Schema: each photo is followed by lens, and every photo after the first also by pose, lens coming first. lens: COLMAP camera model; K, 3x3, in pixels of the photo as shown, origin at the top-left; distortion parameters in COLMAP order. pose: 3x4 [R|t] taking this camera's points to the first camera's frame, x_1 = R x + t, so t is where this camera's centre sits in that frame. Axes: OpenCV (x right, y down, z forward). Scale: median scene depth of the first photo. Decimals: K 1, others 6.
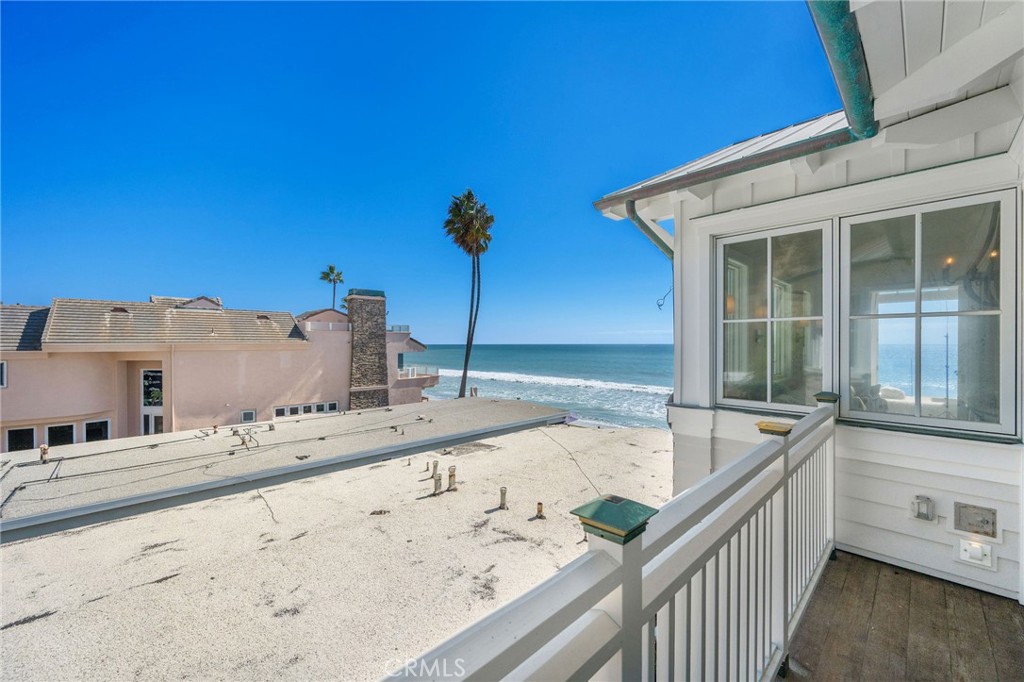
lens RADIAL K [[404.0, 0, 510.6], [0, 404.0, 343.7], [0, 0, 1]] dist [0.001385, 0.000020]
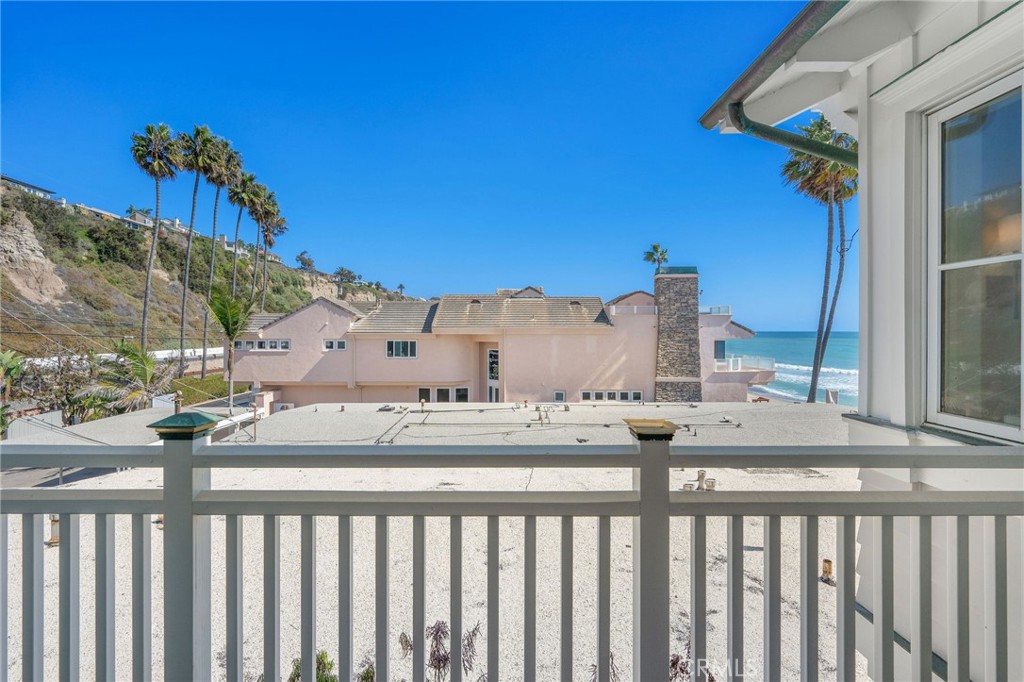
lens RADIAL K [[467.2, 0, 511.4], [0, 467.2, 331.8], [0, 0, 1]] dist [0.004568, -0.000086]
pose [[0.711836, 0.003489, -0.702337, 0.116792], [-0.002331, 0.999994, 0.002606, 0.005978], [0.702341, -0.000218, 0.711840, 0.034915]]
